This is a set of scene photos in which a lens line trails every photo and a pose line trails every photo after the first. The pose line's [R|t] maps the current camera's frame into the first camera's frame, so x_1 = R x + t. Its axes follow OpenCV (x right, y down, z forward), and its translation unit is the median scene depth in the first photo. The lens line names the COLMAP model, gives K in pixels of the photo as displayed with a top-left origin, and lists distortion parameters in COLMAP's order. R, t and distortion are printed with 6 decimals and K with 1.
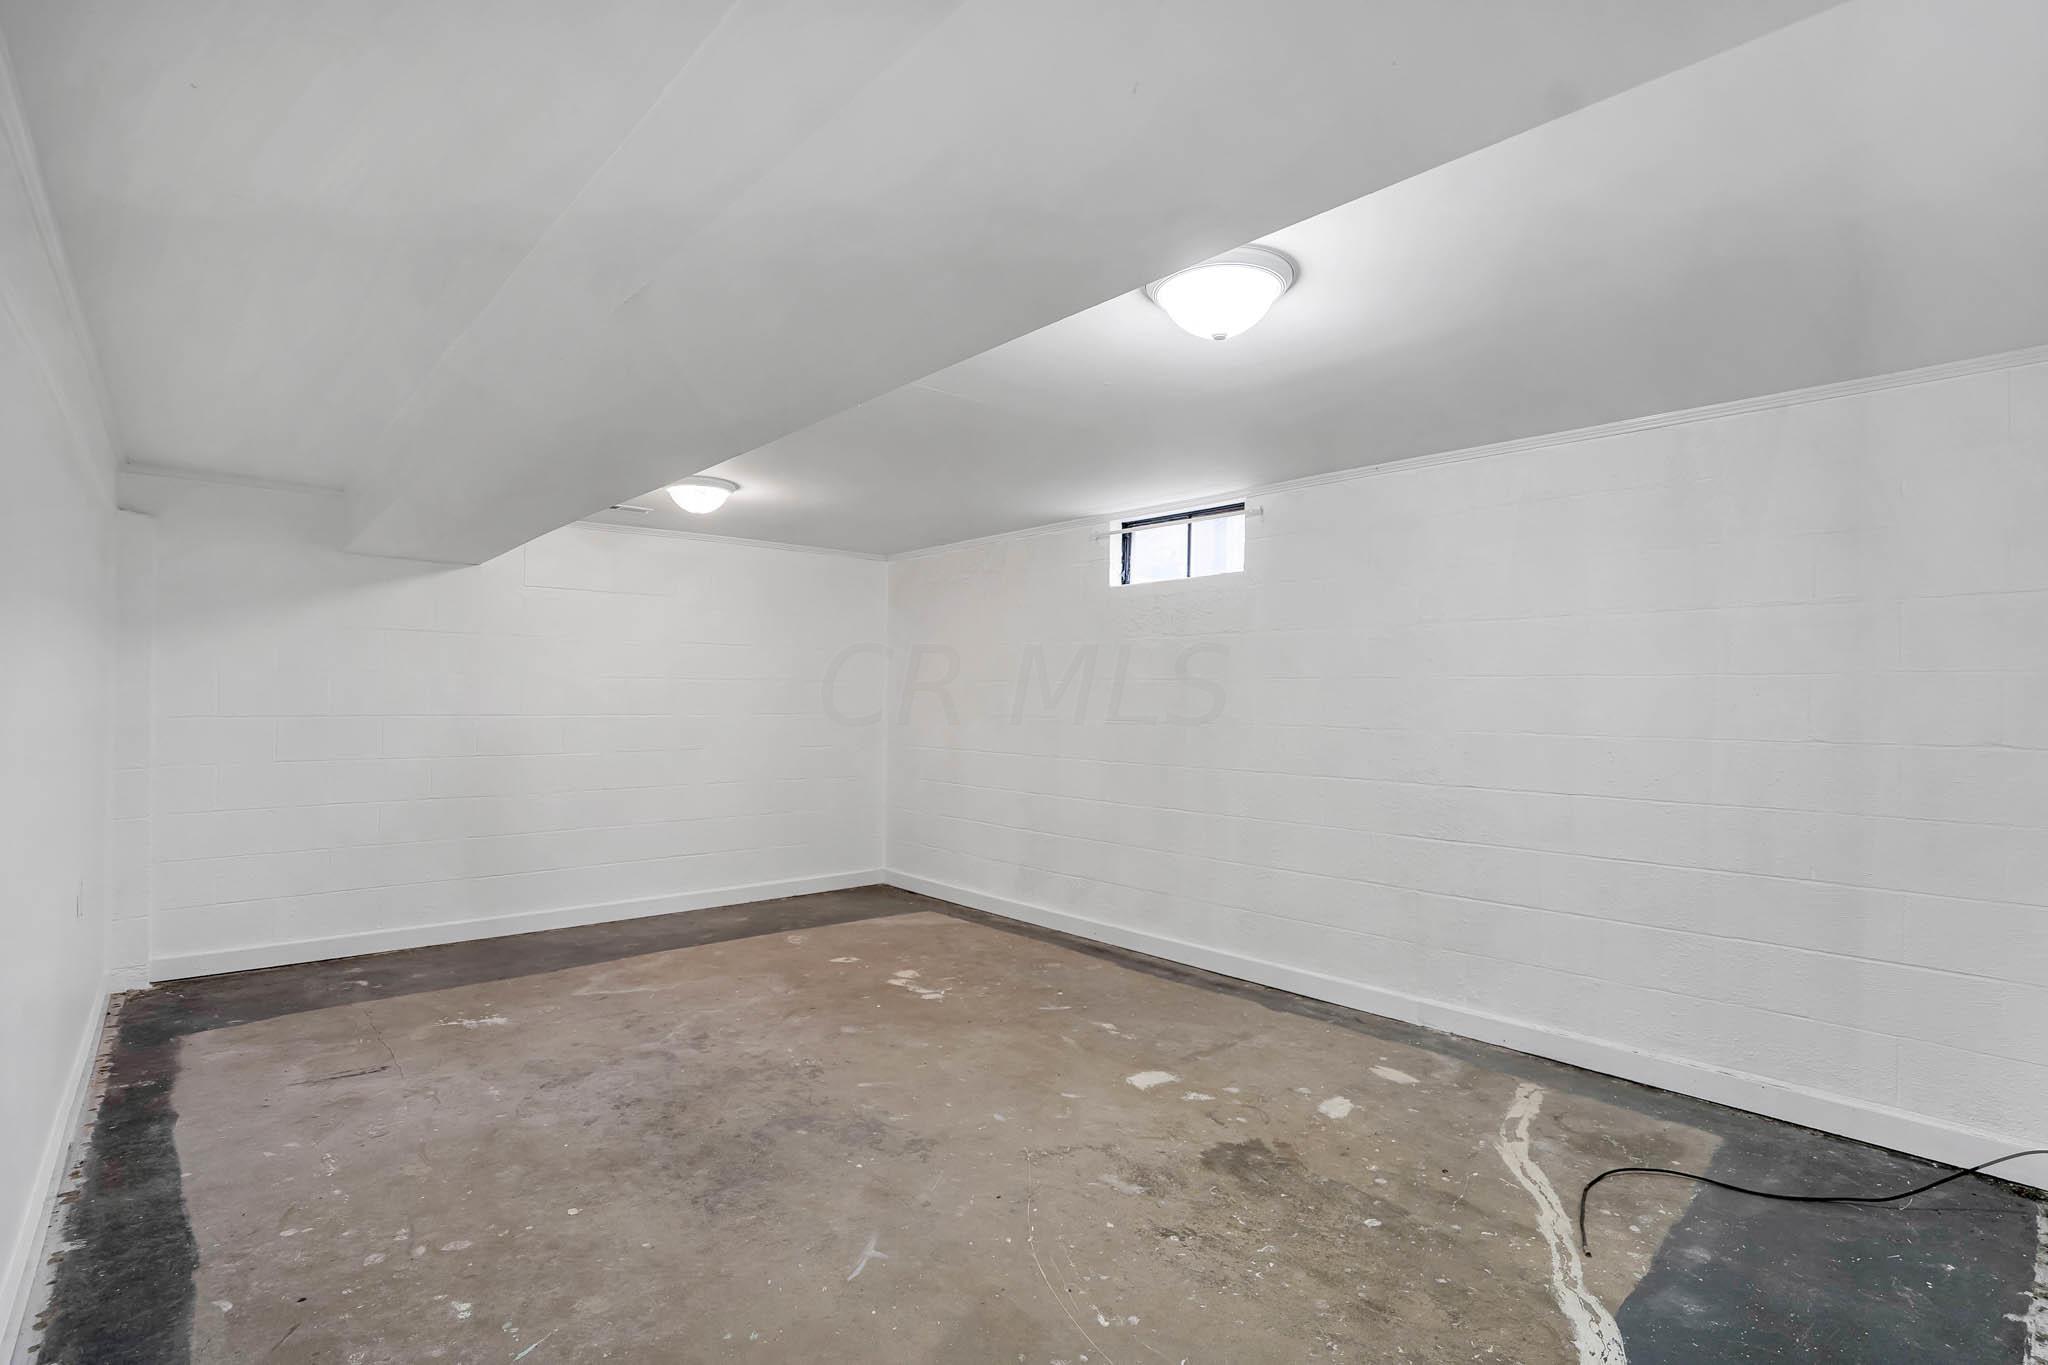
lens RADIAL K [[985.9, 0, 1031.1], [0, 985.9, 689.3], [0, 0, 1]] dist [-0.040639, 0.000367]
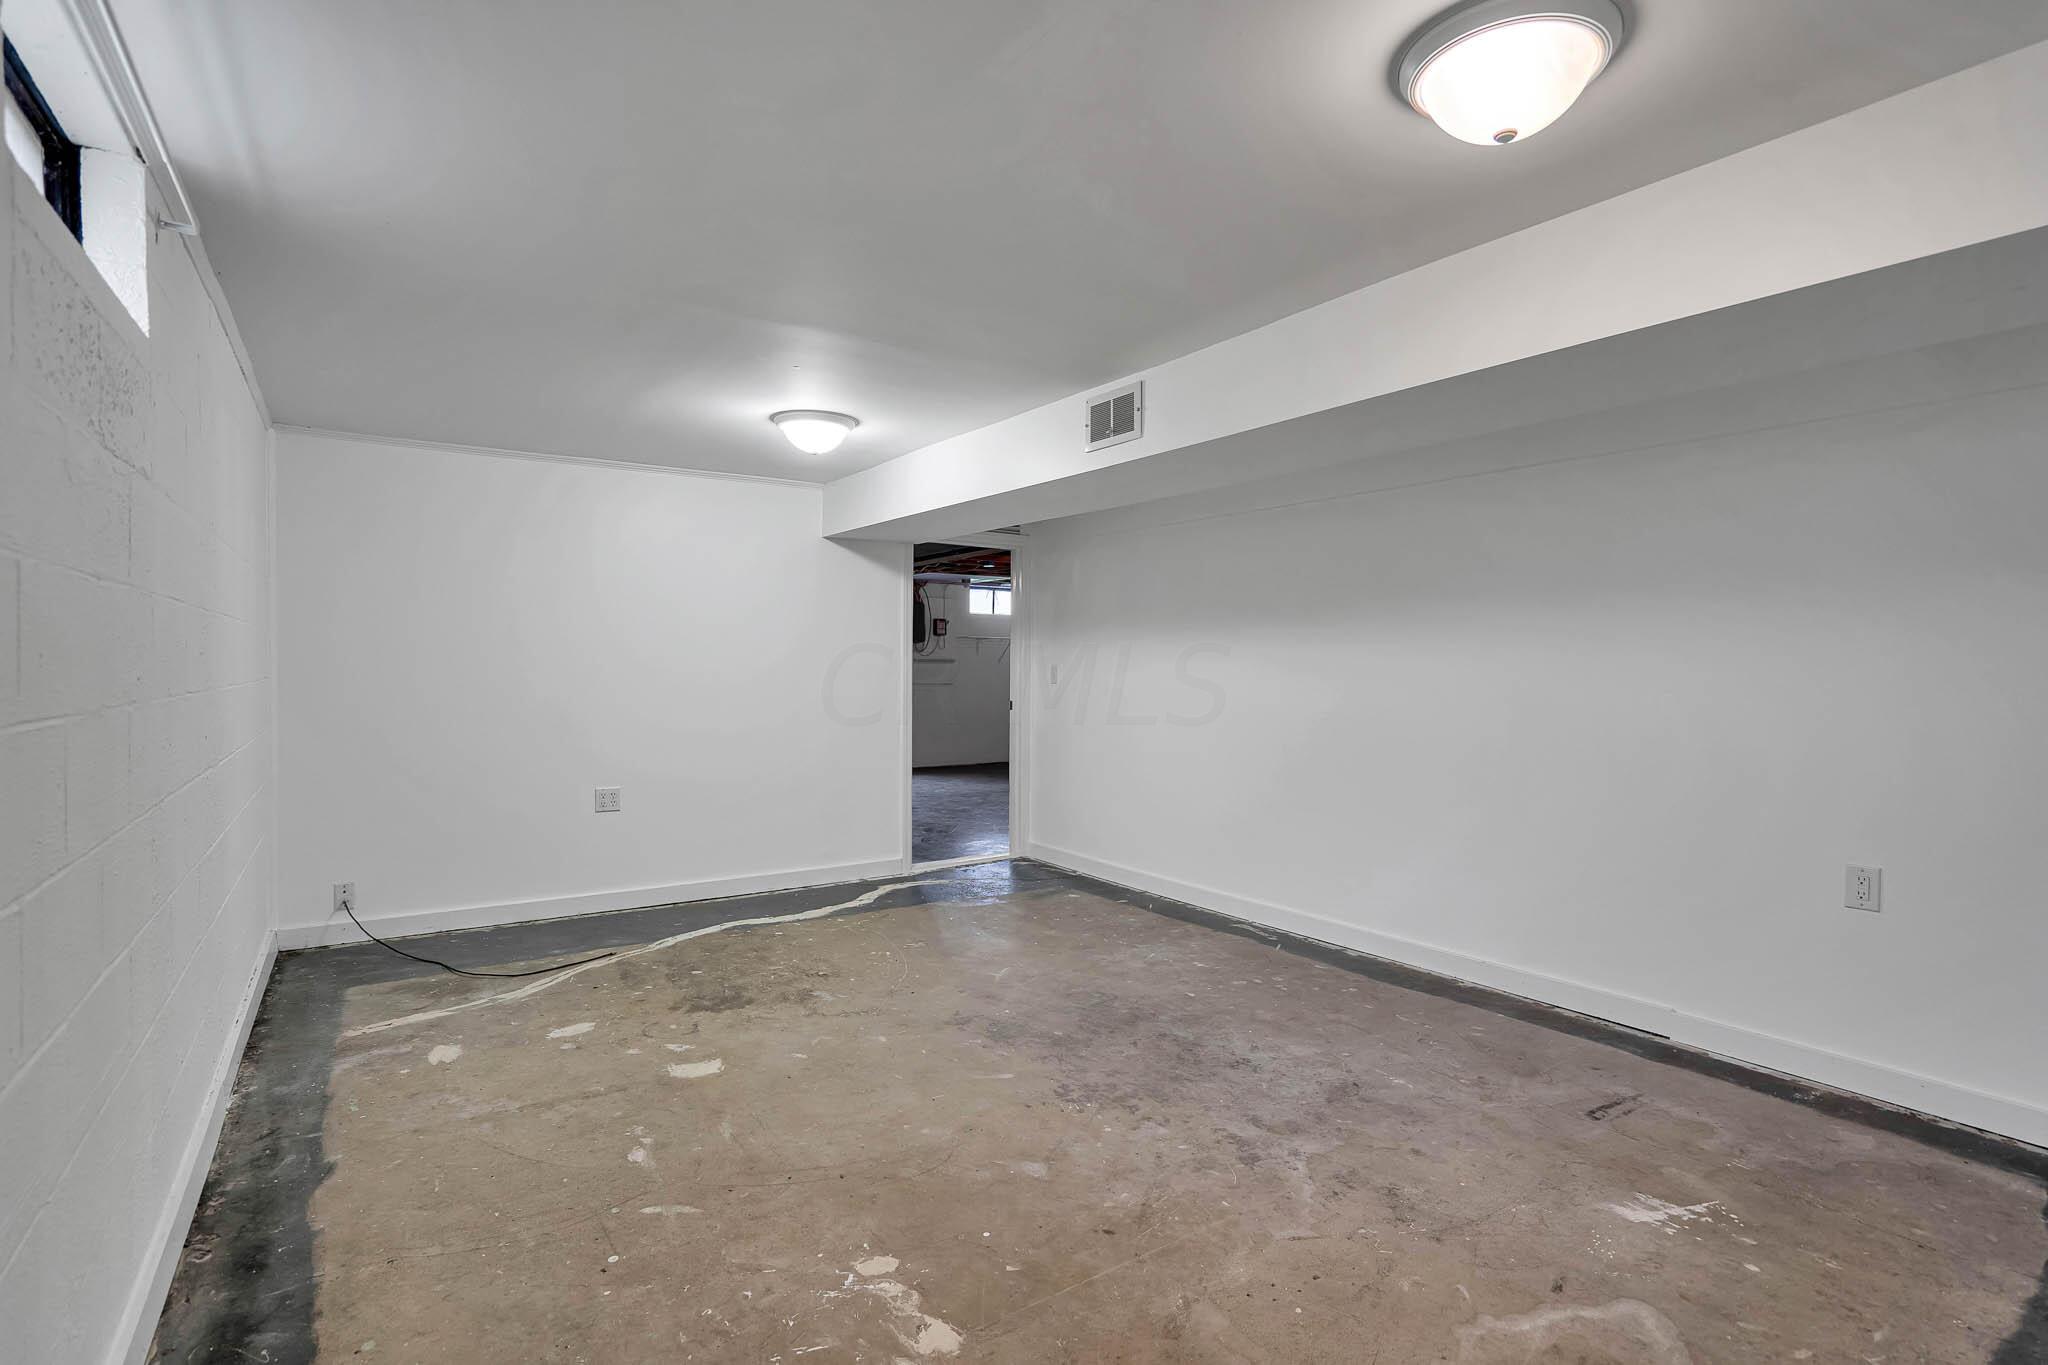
lens RADIAL K [[985.9, 0, 1031.1], [0, 985.9, 689.3], [0, 0, 1]] dist [-0.040639, 0.000367]
pose [[-0.992352, -0.017718, 0.122161, -0.317173], [-0.015720, 0.999727, 0.017298, 0.026643], [-0.122434, 0.015245, -0.992360, 2.017786]]
